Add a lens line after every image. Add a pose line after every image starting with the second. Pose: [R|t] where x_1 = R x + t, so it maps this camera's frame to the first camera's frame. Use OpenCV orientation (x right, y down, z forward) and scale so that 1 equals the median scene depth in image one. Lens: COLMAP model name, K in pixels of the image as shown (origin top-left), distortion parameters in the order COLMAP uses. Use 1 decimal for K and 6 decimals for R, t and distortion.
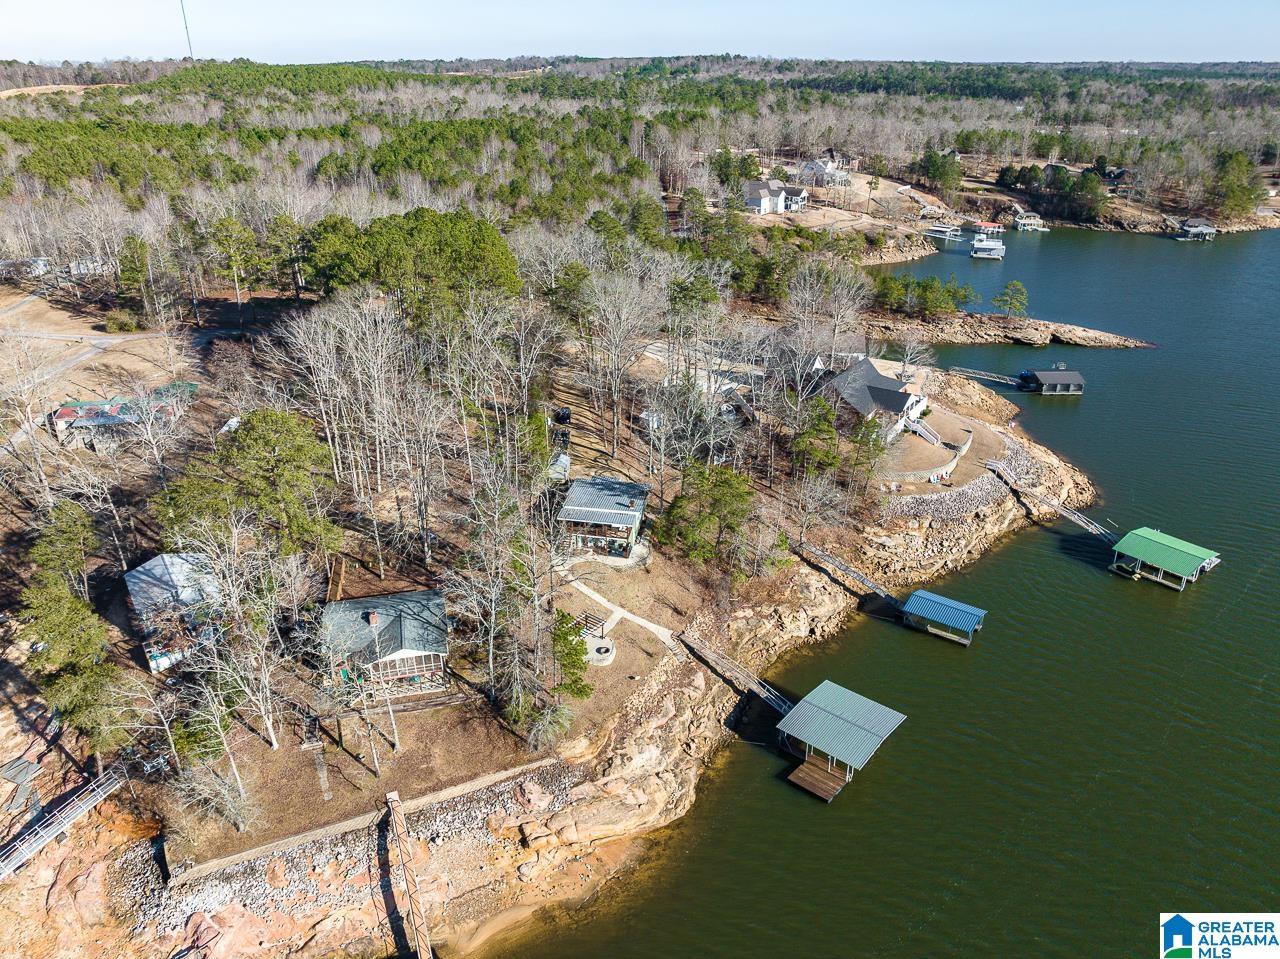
lens RADIAL K [[910.2, 0, 636.1], [0, 910.2, 473.5], [0, 0, 1]] dist [-0.038420, -0.003491]
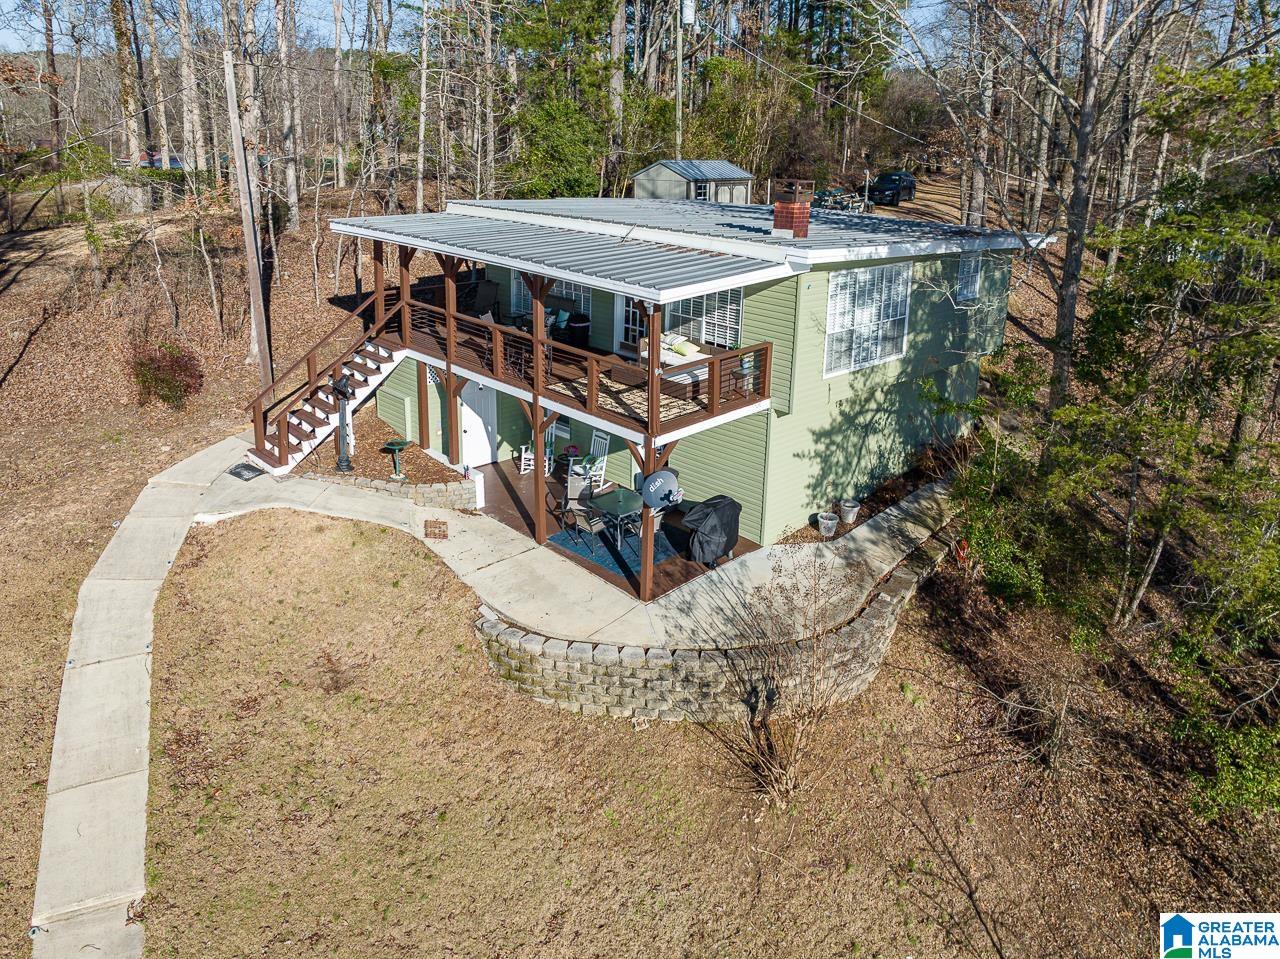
lens RADIAL K [[946.3, 0, 639.7], [0, 946.3, 342.0], [0, 0, 1]] dist [-0.041998, 0.008646]
pose [[0.821125, 0.150318, -0.550599, 0.054966], [-0.265690, 0.954467, -0.135654, 0.075212], [0.505137, 0.257678, 0.823674, 0.862091]]
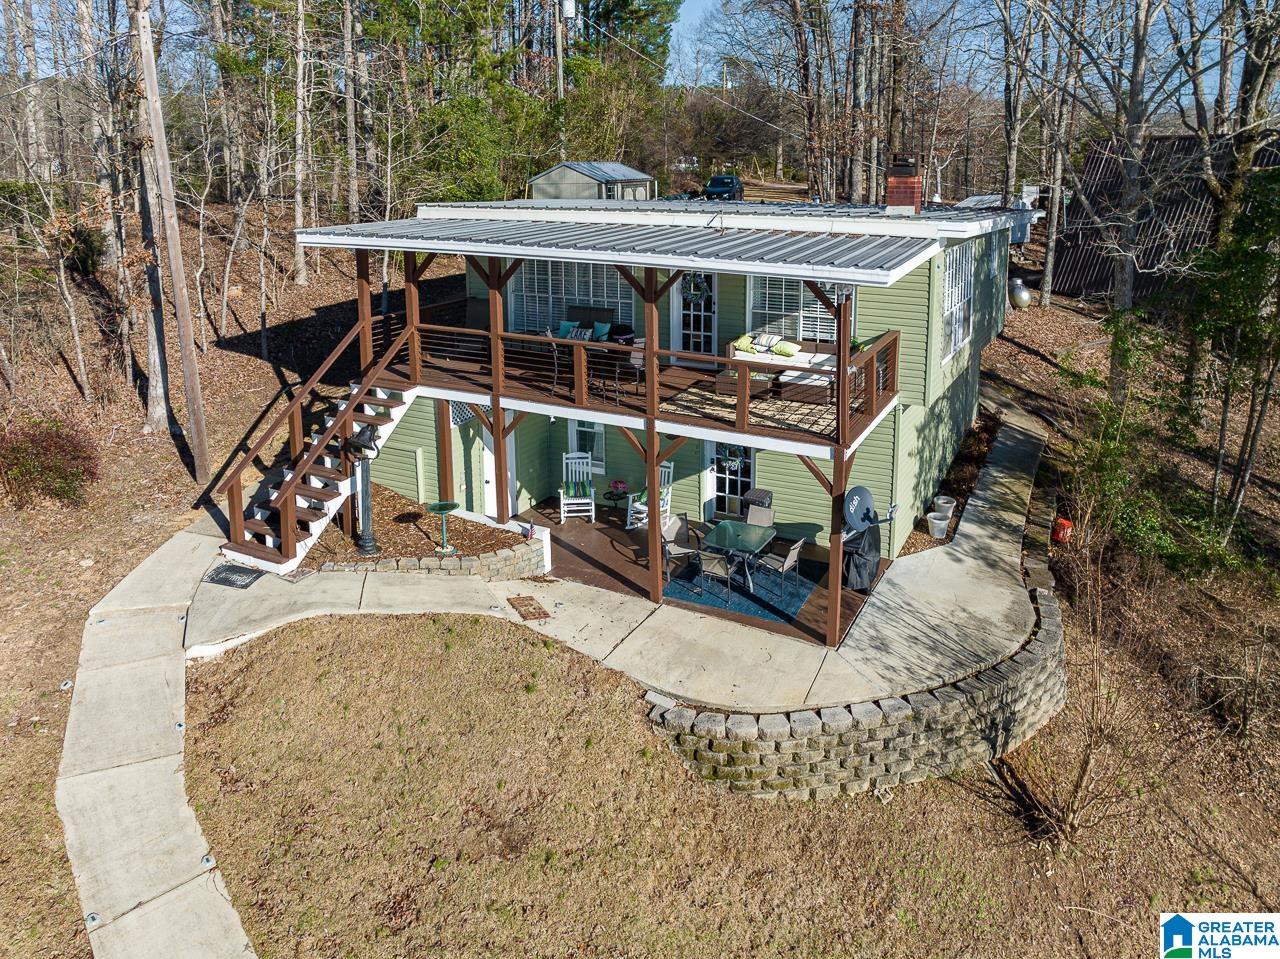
lens RADIAL K [[954.9, 0, 686.9], [0, 954.9, 300.8], [0, 0, 1]] dist [-0.029732, -0.000768]
pose [[0.964489, 0.041779, -0.260796, 0.001562], [-0.112344, 0.958527, -0.261924, 0.083632], [0.239037, 0.281922, 0.929183, 0.860703]]
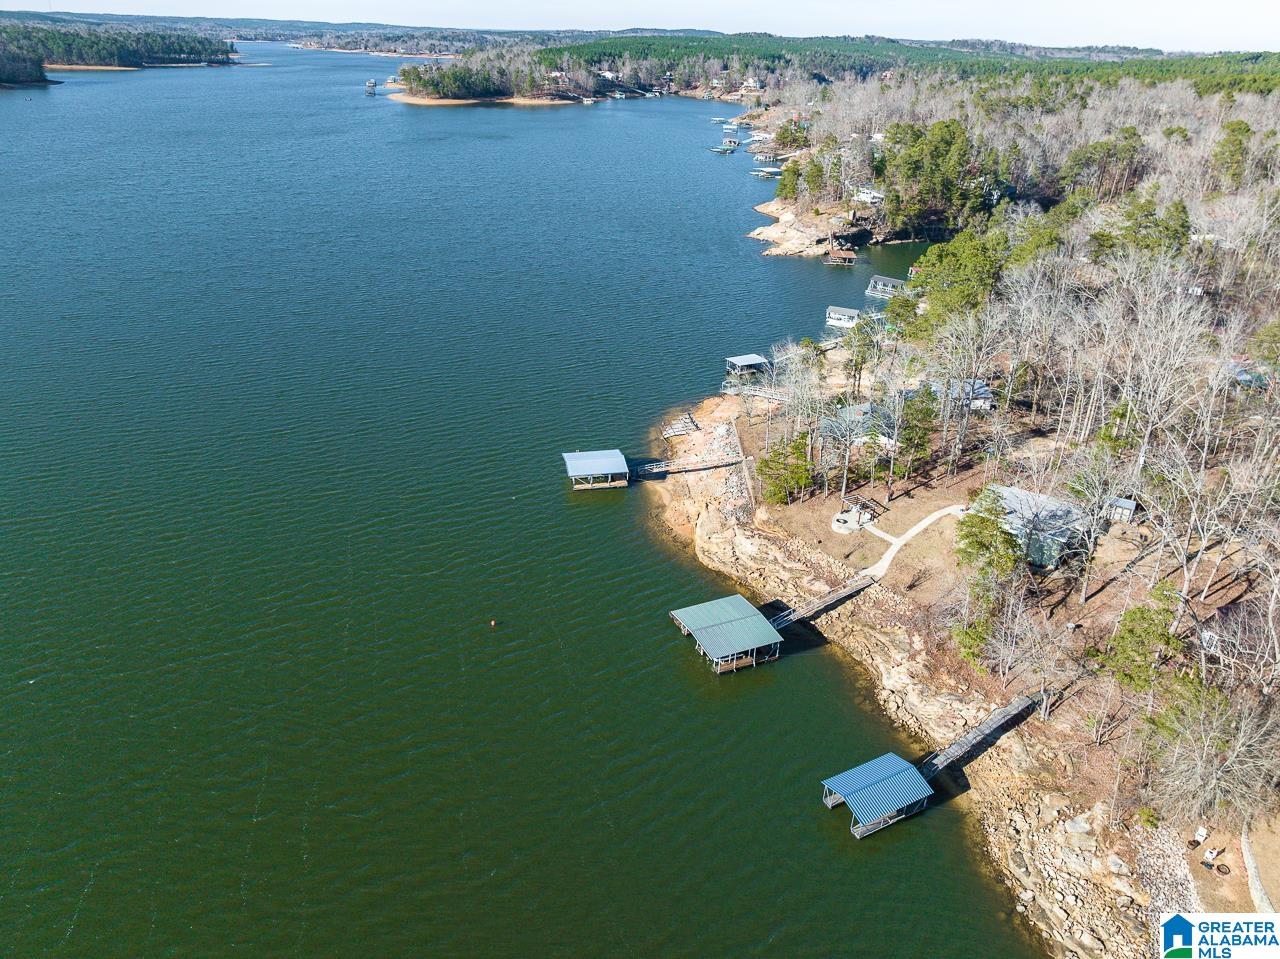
lens RADIAL K [[909.2, 0, 640.0], [0, 909.2, 479.5], [0, 0, 1]] dist [-0.052839, 0.026760]
pose [[-0.410059, 0.406754, -0.816335, 0.915753], [-0.405792, 0.720213, 0.562695, -0.372113], [0.816814, 0.562001, -0.130273, 0.771542]]
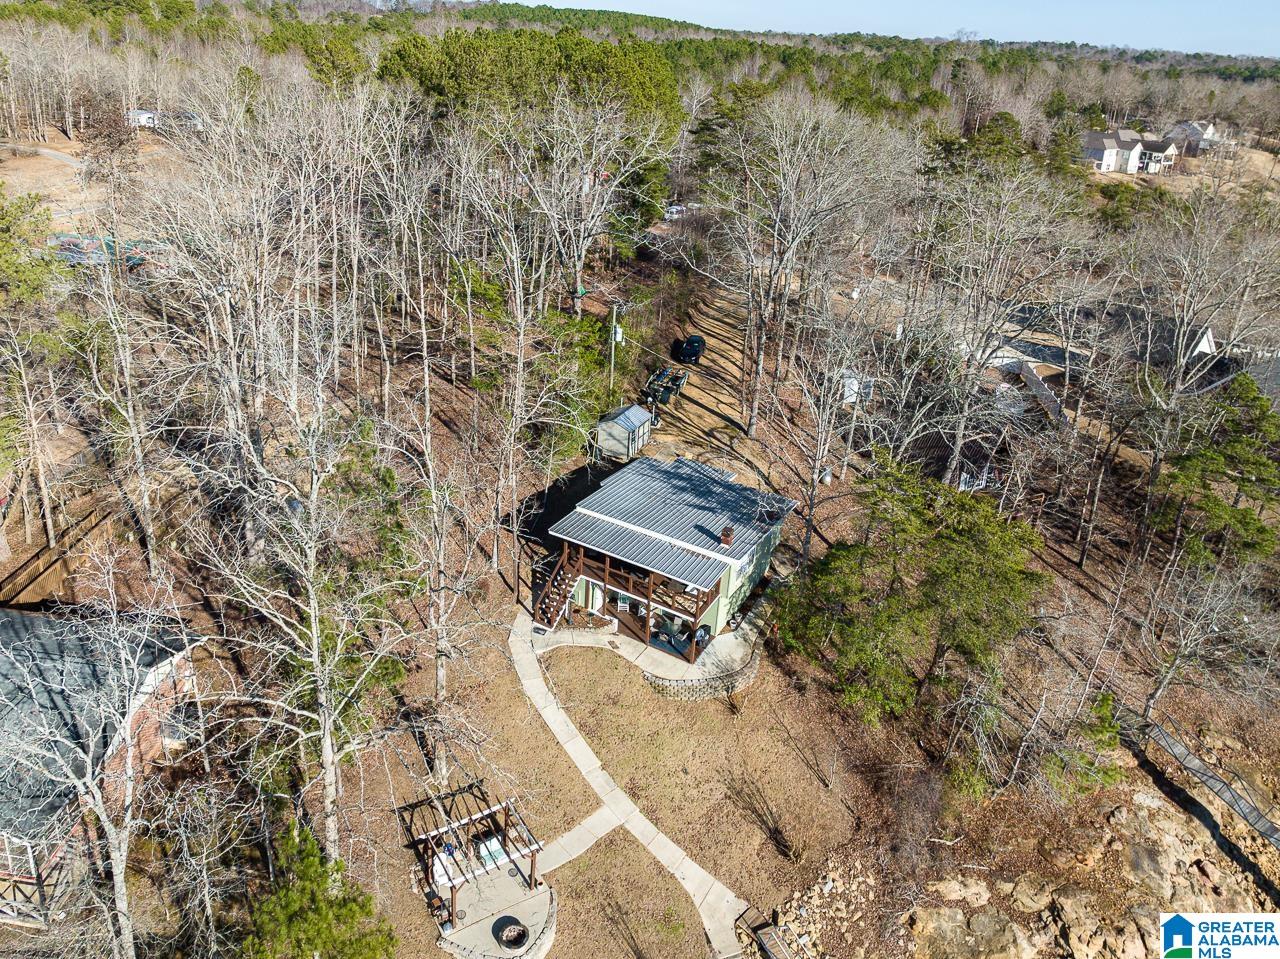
lens RADIAL K [[961.2, 0, 587.7], [0, 961.2, 346.9], [0, 0, 1]] dist [-0.026585, -0.003839]
pose [[0.933915, 0.158943, -0.320218, 0.062193], [-0.198440, 0.975544, -0.094530, 0.002862], [0.297361, 0.151827, 0.942616, 0.538000]]
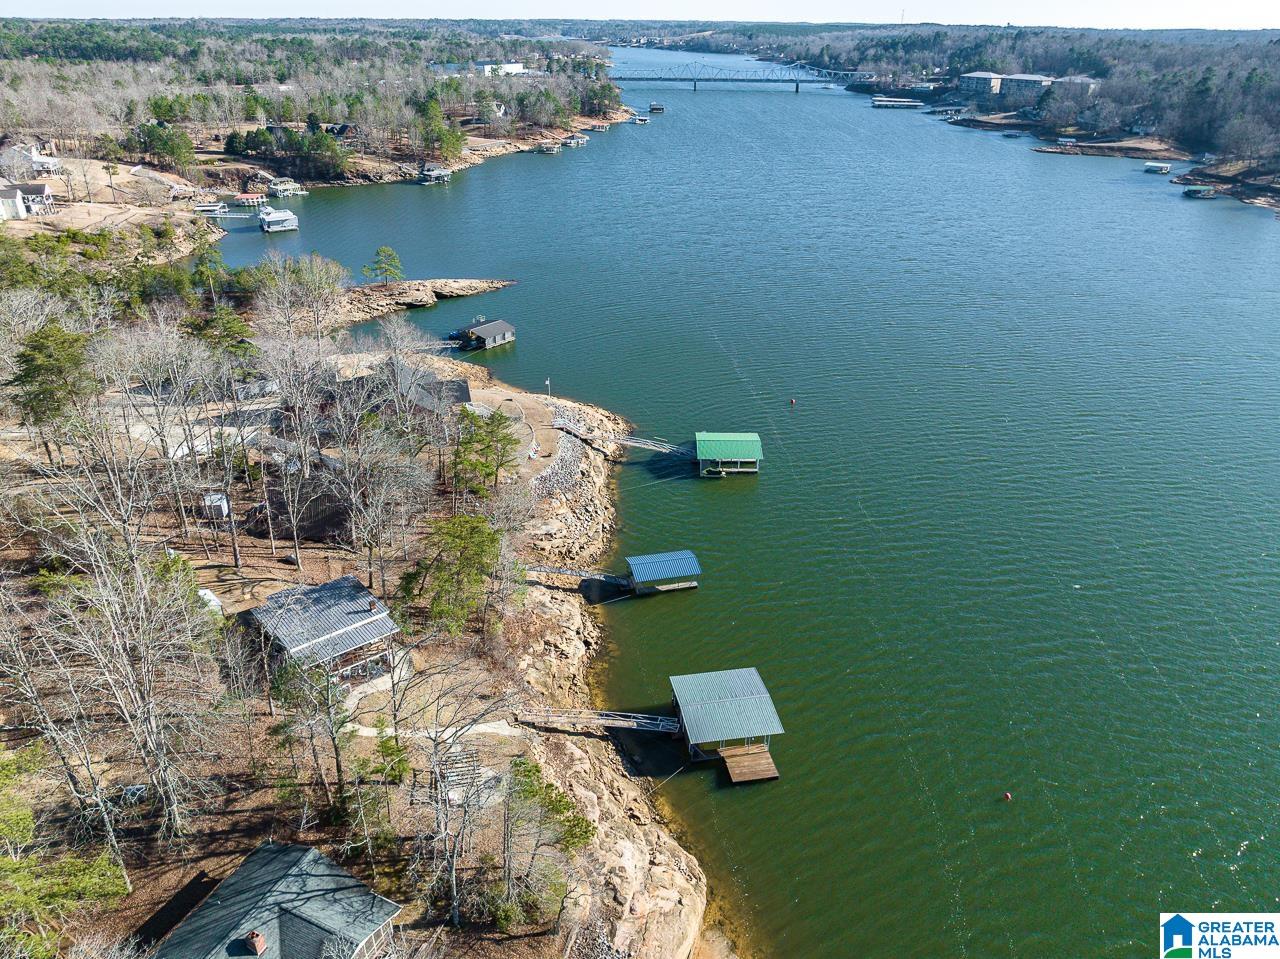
lens RADIAL K [[909.2, 0, 640.0], [0, 909.2, 479.5], [0, 0, 1]] dist [-0.052839, 0.026760]
pose [[0.627138, -0.344297, 0.698683, -0.355296], [0.311659, 0.932987, 0.180012, -0.131496], [-0.713840, 0.104858, 0.692414, 0.285975]]
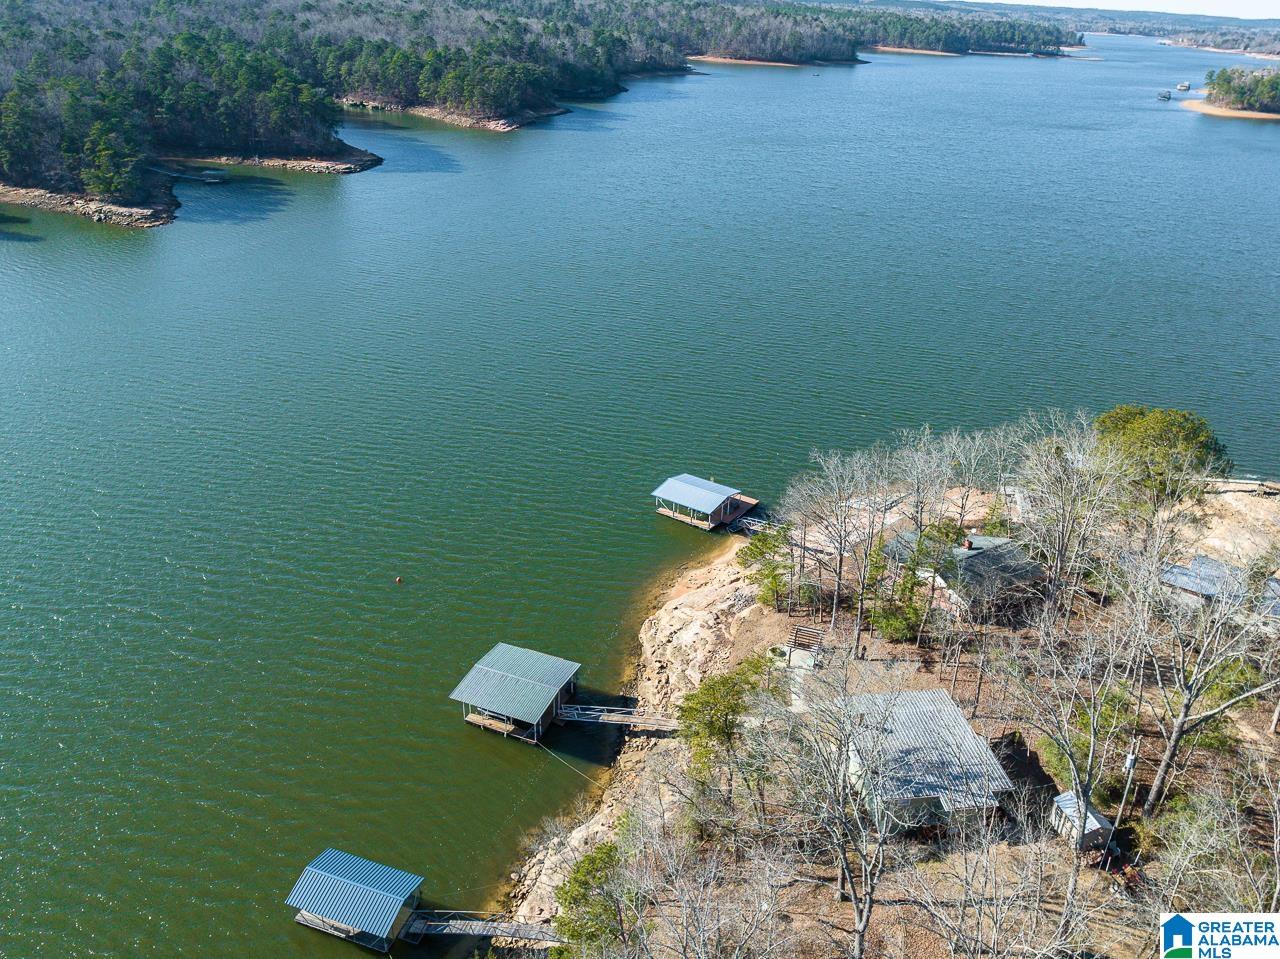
lens RADIAL K [[1004.0, 0, 640.0], [0, 1004.0, 479.5], [0, 0, 1]] dist [-0.066596, 0.045073]
pose [[-0.943689, 0.129850, -0.304285, 0.324729], [-0.157070, 0.633632, 0.757522, -0.565235], [0.291169, 0.762660, -0.577556, 1.209057]]
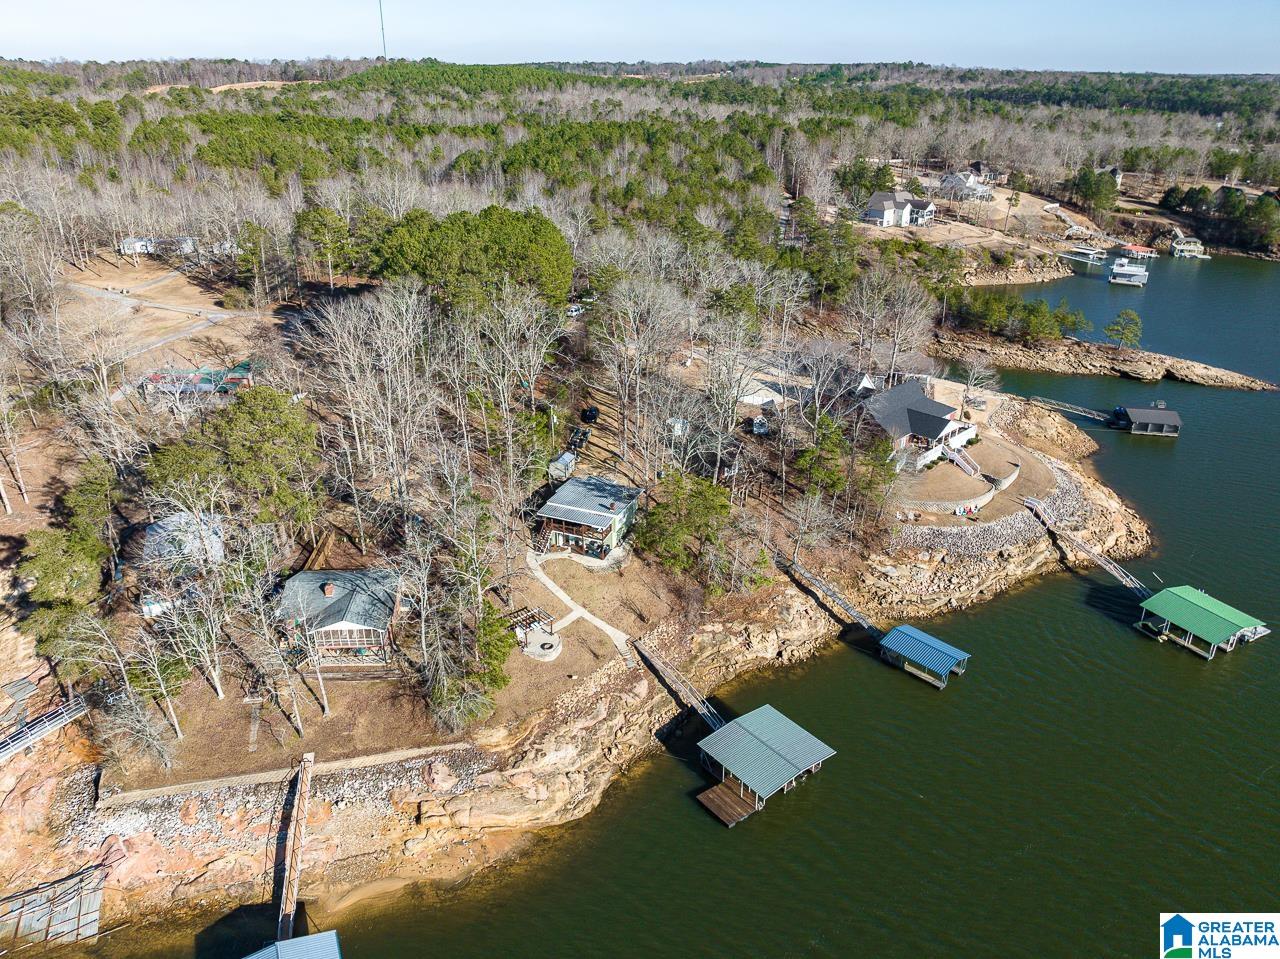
lens RADIAL K [[910.2, 0, 636.1], [0, 910.2, 473.5], [0, 0, 1]] dist [-0.038420, -0.003491]
pose [[0.981550, 0.087287, -0.170118, 0.185445], [-0.088004, 0.996115, 0.003336, -0.008251], [0.169748, 0.011697, 0.985418, 0.012471]]
